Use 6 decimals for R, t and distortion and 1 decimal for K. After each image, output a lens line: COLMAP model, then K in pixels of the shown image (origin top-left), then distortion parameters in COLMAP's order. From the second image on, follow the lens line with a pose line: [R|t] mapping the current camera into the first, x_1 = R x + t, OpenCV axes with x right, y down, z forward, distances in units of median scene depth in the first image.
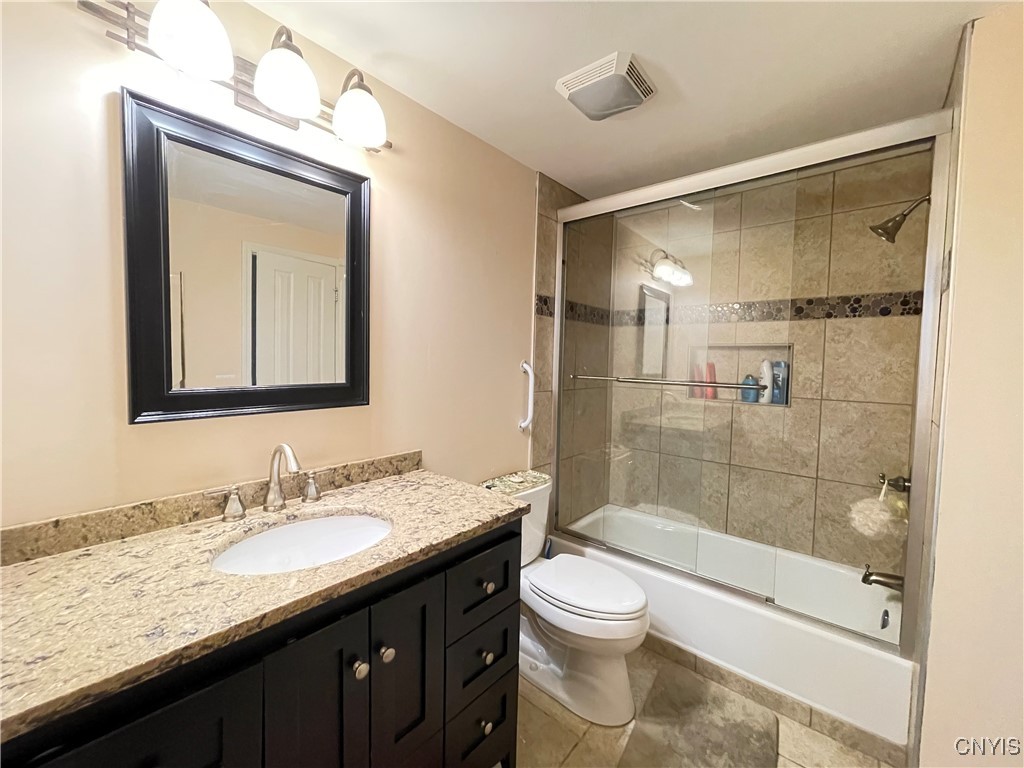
lens RADIAL K [[413.3, 0, 510.7], [0, 413.3, 379.6], [0, 0, 1]] dist [-0.002281, 0.000614]
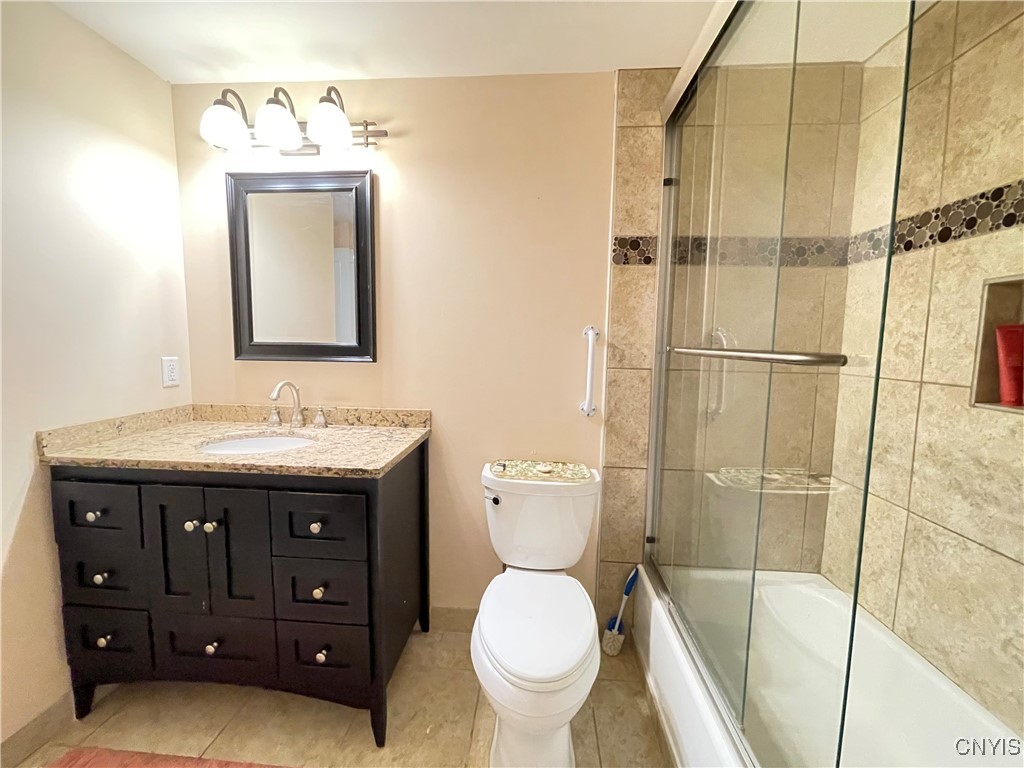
lens RADIAL K [[413.3, 0, 510.7], [0, 413.3, 379.6], [0, 0, 1]] dist [-0.002281, 0.000614]
pose [[0.596059, 0.065411, -0.800272, 0.626930], [-0.044716, 0.997834, 0.048253, 0.026083], [0.801695, 0.007023, 0.597693, 0.441660]]
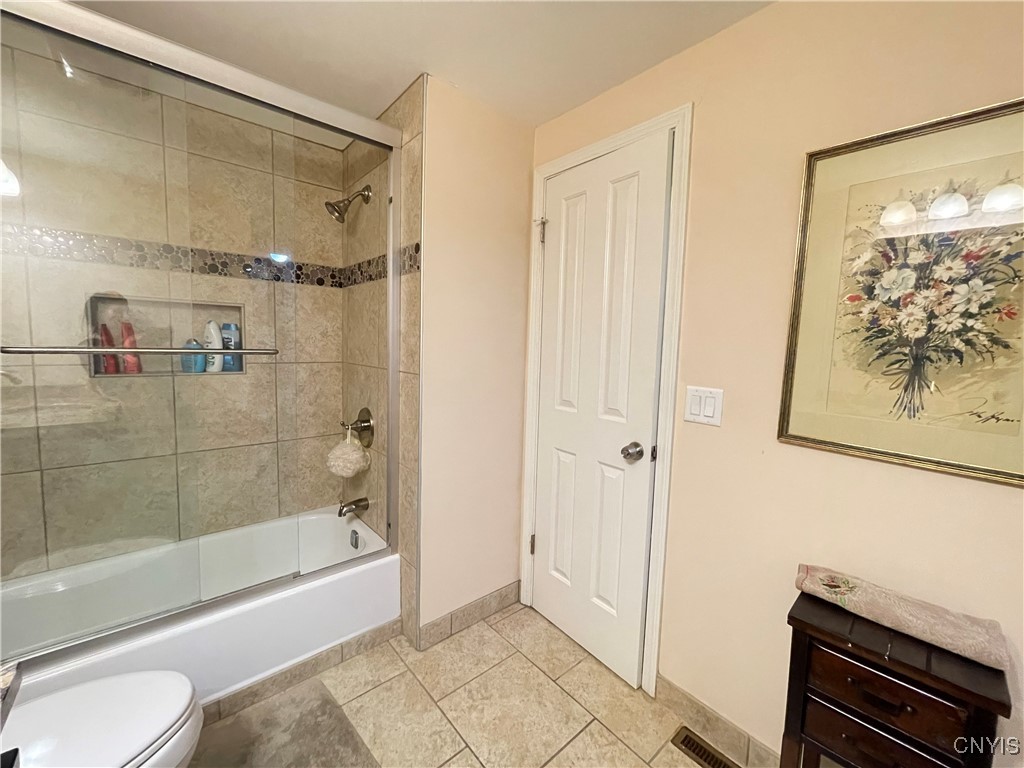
lens RADIAL K [[413.3, 0, 510.7], [0, 413.3, 379.6], [0, 0, 1]] dist [-0.002281, 0.000614]
pose [[0.155048, -0.102247, 0.982602, -0.155833], [0.026030, 0.994707, 0.099399, 0.004032], [-0.987564, 0.010165, 0.156889, 0.302895]]
